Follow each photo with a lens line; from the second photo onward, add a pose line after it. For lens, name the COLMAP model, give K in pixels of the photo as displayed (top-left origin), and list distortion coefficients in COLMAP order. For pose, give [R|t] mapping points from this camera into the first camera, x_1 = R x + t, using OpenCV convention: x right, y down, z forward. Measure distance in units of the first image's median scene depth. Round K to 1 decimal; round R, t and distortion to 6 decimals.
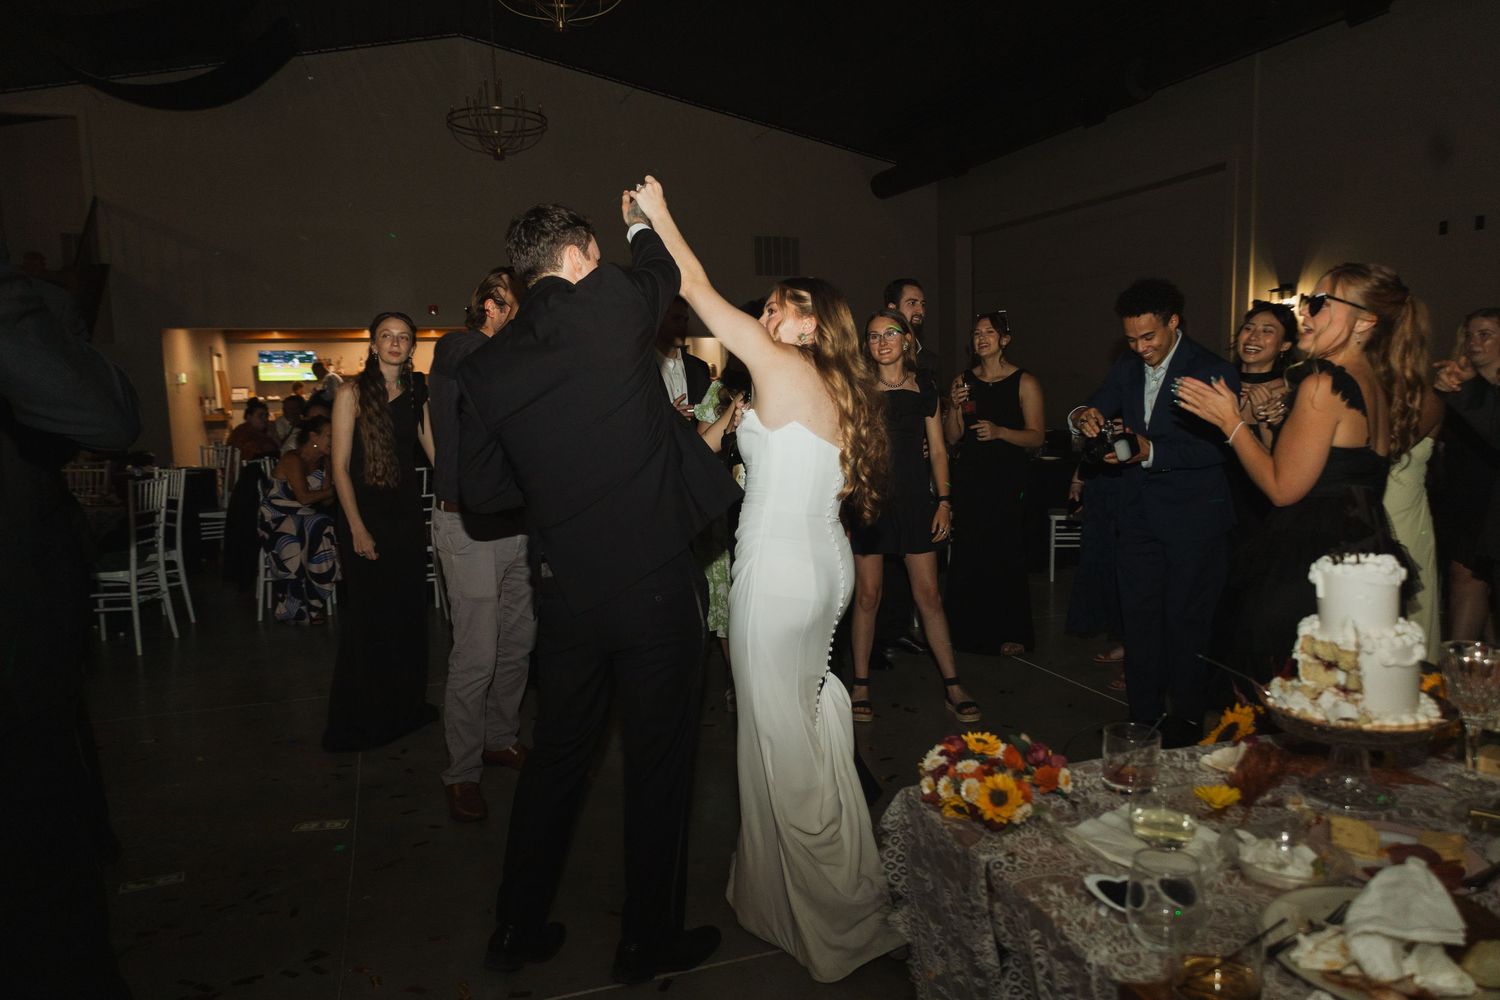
lens RADIAL K [[1016.8, 0, 747.3], [0, 1016.8, 500.3], [0, 0, 1]] dist [-0.002829, 0.003718]
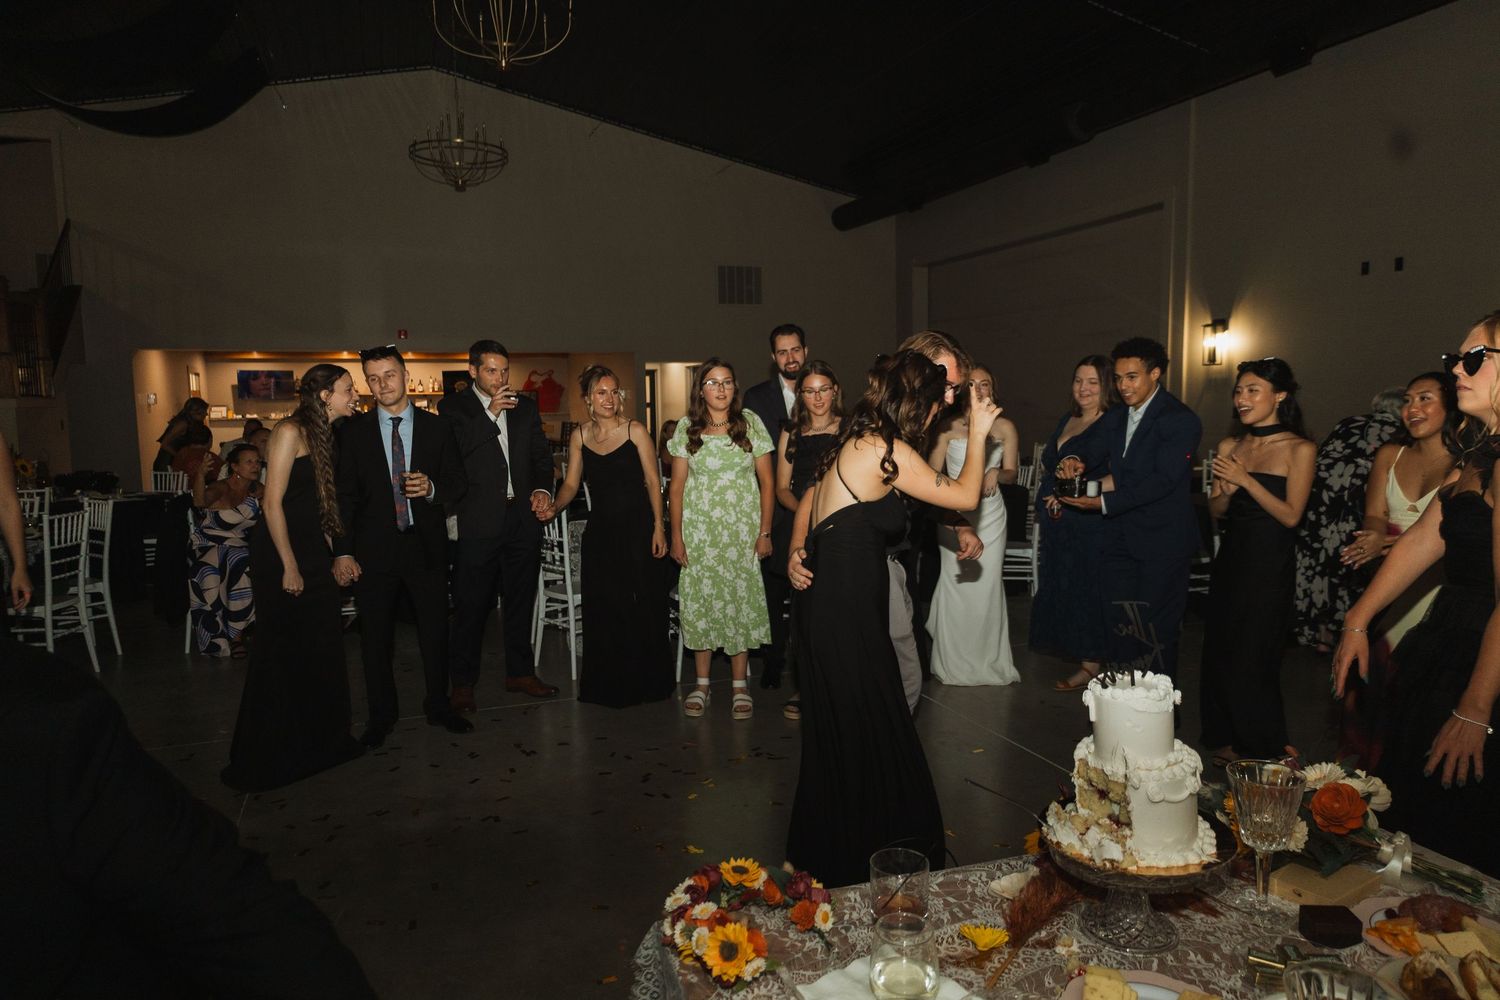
lens RADIAL K [[973.4, 0, 758.5], [0, 973.4, 497.3], [0, 0, 1]] dist [0.004691, -0.002646]
pose [[0.999600, 0.004776, 0.027873, 0.227551], [-0.004346, 0.999871, -0.015468, -0.091460], [-0.027944, 0.015340, 0.999492, 0.112662]]
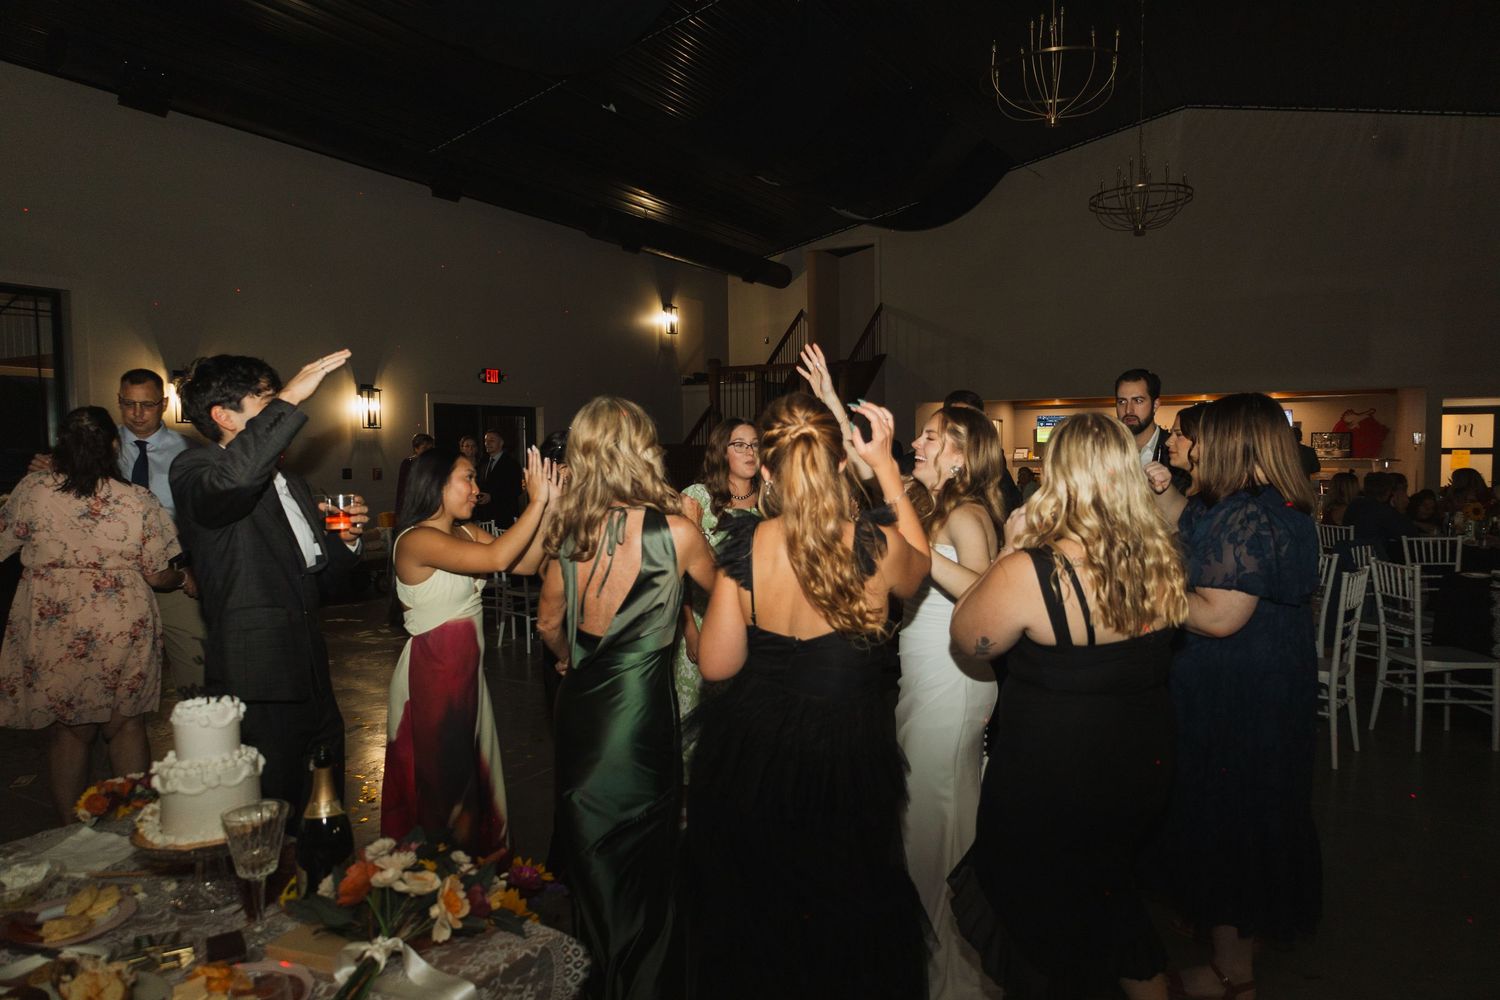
lens RADIAL K [[973.3, 0, 747.8], [0, 973.3, 499.3], [0, 0, 1]] dist [0.004149, -0.002131]
pose [[0.652296, 0.055800, -0.755908, 1.875046], [-0.093214, 0.995622, -0.006943, -0.233490], [0.752211, 0.074990, 0.654642, 0.706076]]
